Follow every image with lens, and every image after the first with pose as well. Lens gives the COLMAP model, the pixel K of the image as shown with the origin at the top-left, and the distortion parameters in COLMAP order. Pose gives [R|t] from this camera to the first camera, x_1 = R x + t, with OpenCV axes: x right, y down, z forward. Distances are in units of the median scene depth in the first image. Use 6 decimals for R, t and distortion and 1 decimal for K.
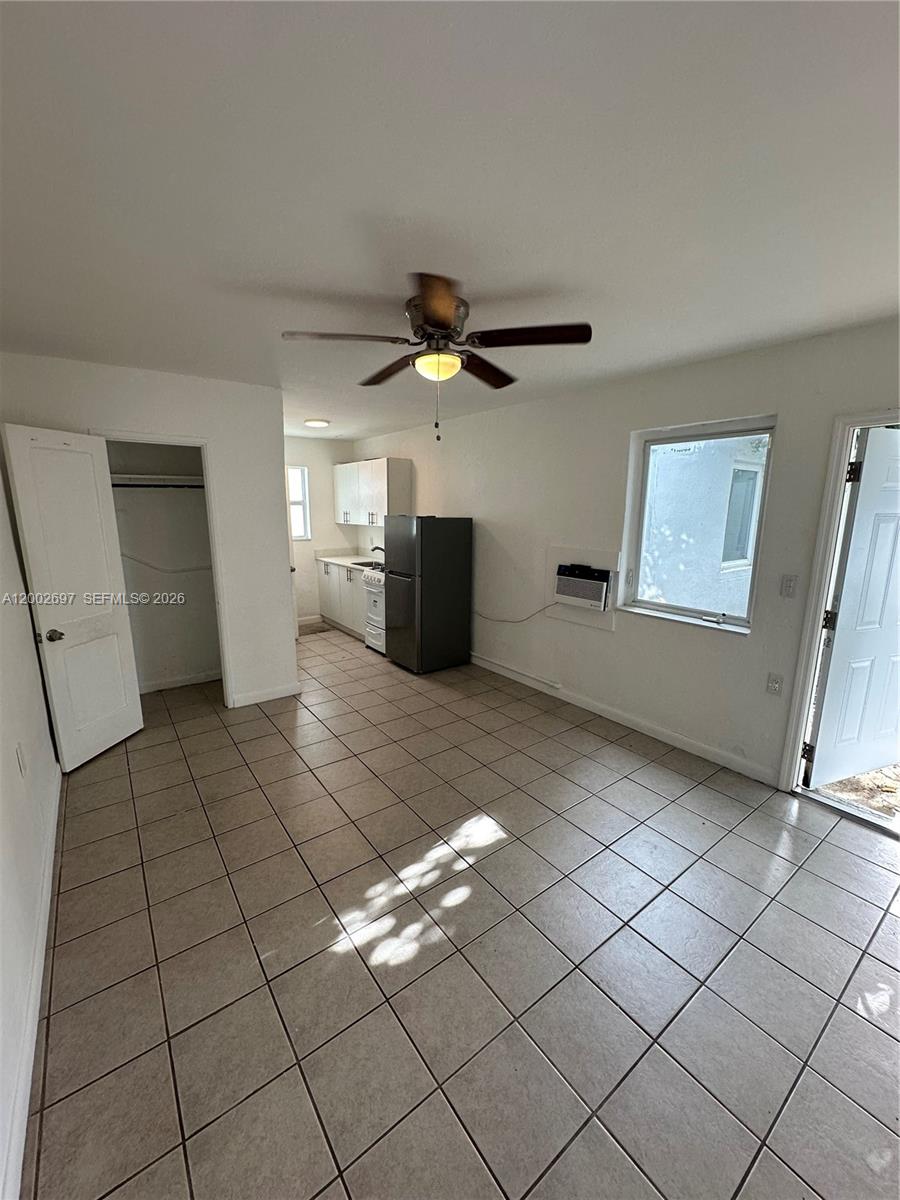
lens RADIAL K [[481.5, 0, 450.0], [0, 481.5, 600.0], [0, 0, 1]] dist [-0.002073, -0.000200]
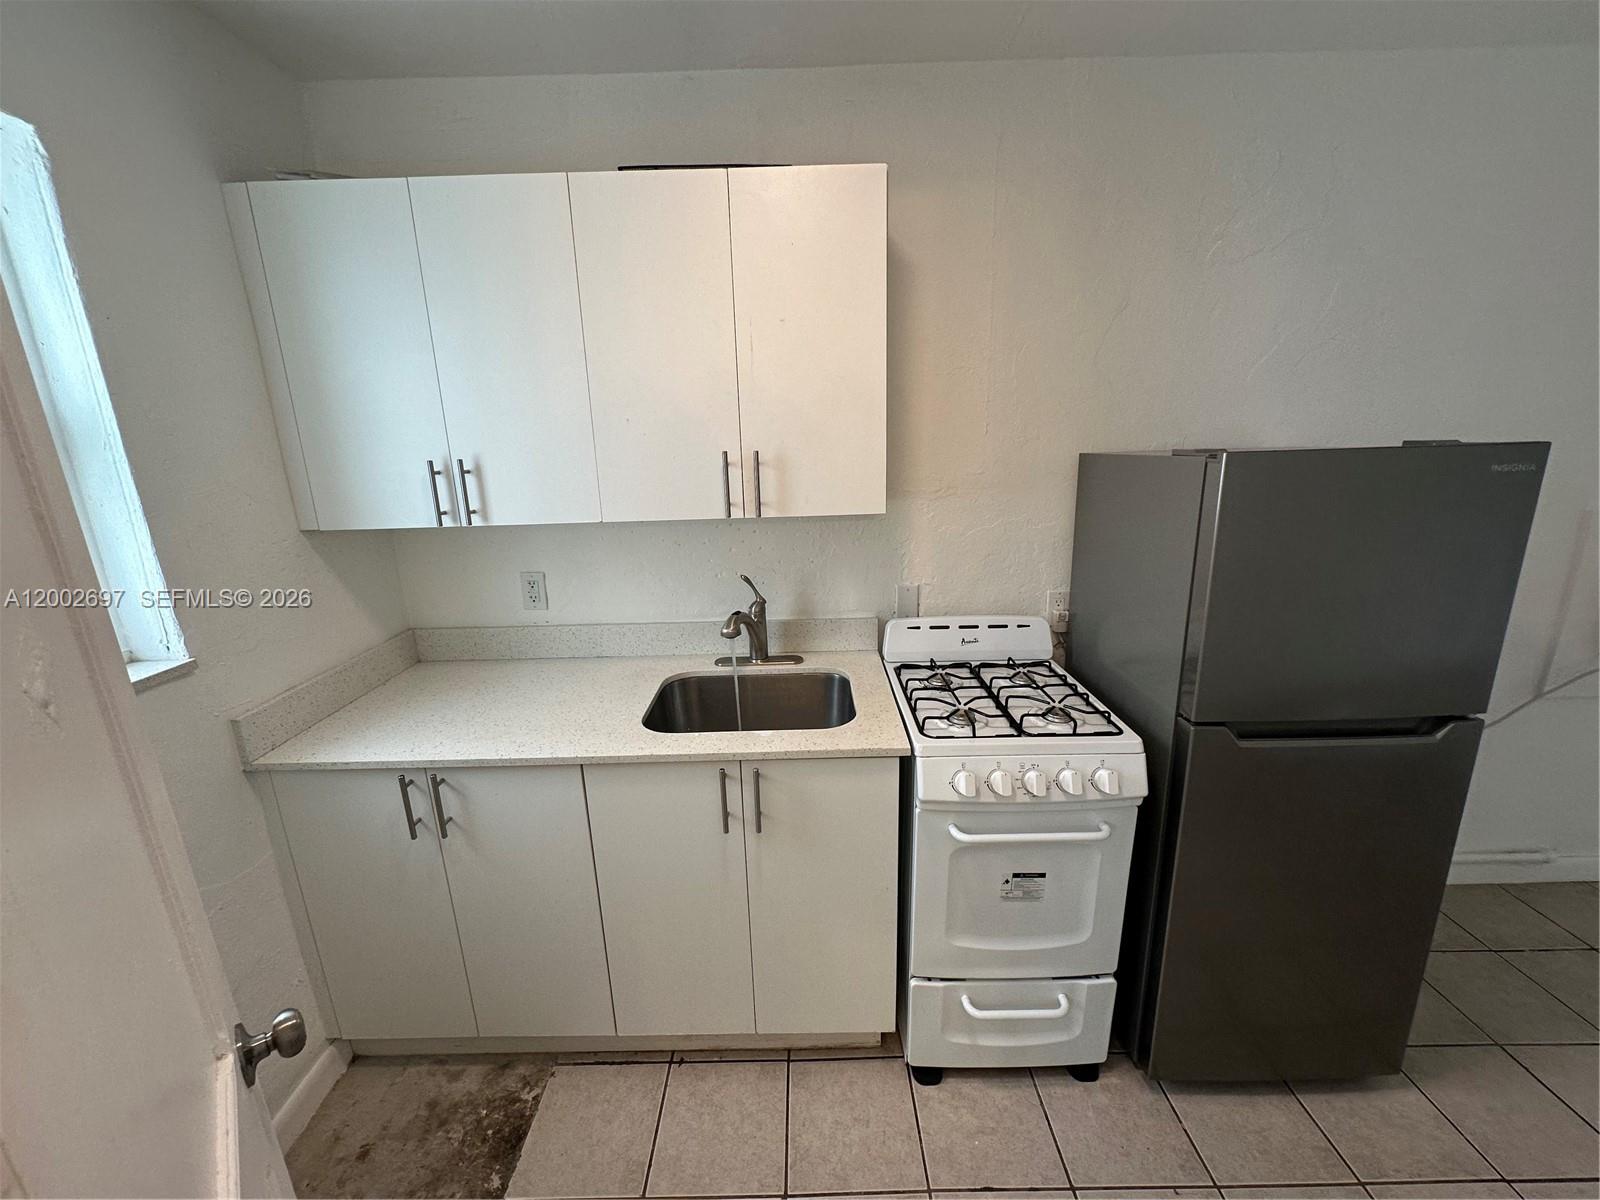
lens RADIAL K [[642.0, 0, 800.0], [0, 642.0, 600.0], [0, 0, 1]] dist [-0.002073, -0.000200]
pose [[0.593295, -0.231446, 0.770995, -0.519232], [0.187757, 0.971146, 0.147047, -0.222589], [-0.782783, 0.057518, 0.619631, 1.169148]]
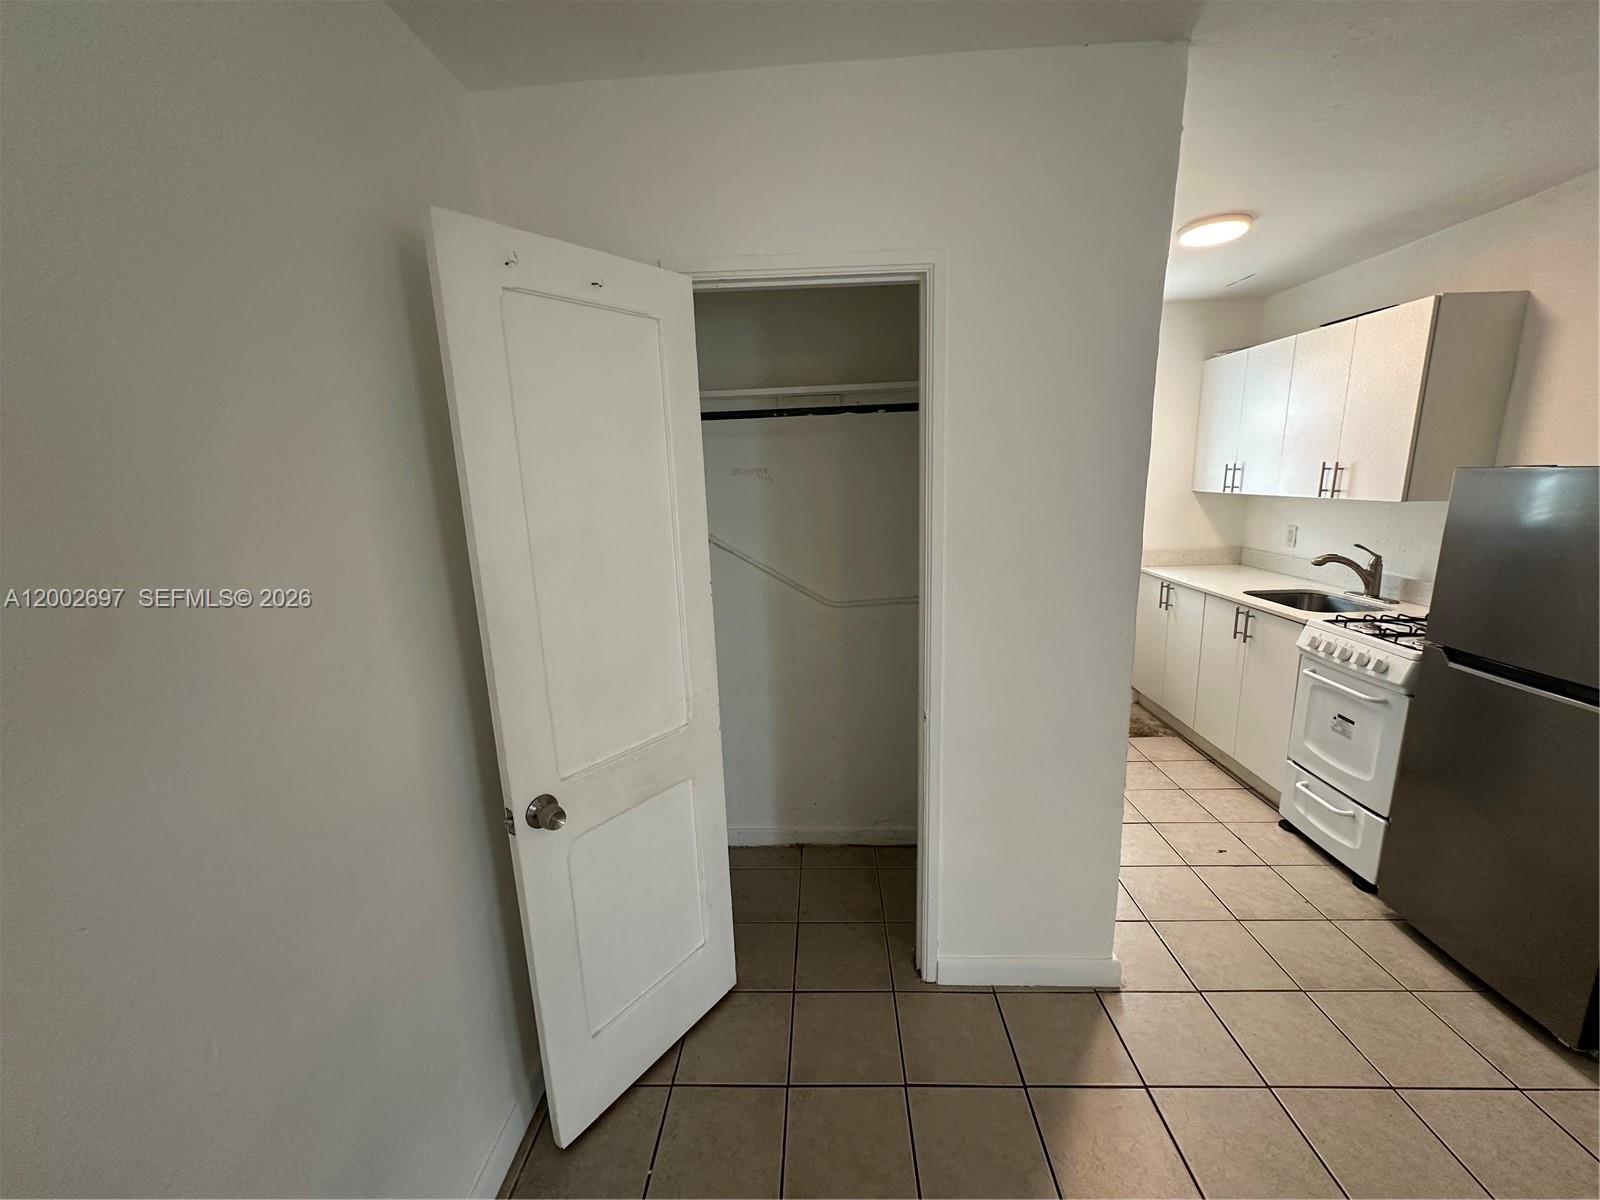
lens RADIAL K [[628.8, 0, 800.0], [0, 628.8, 600.0], [0, 0, 1]] dist [0.021197, 0.000060]
pose [[0.779202, 0.097909, -0.619078, -0.243530], [-0.086500, 0.995071, 0.048500, -0.093254], [0.620775, 0.015759, 0.783831, 0.517706]]
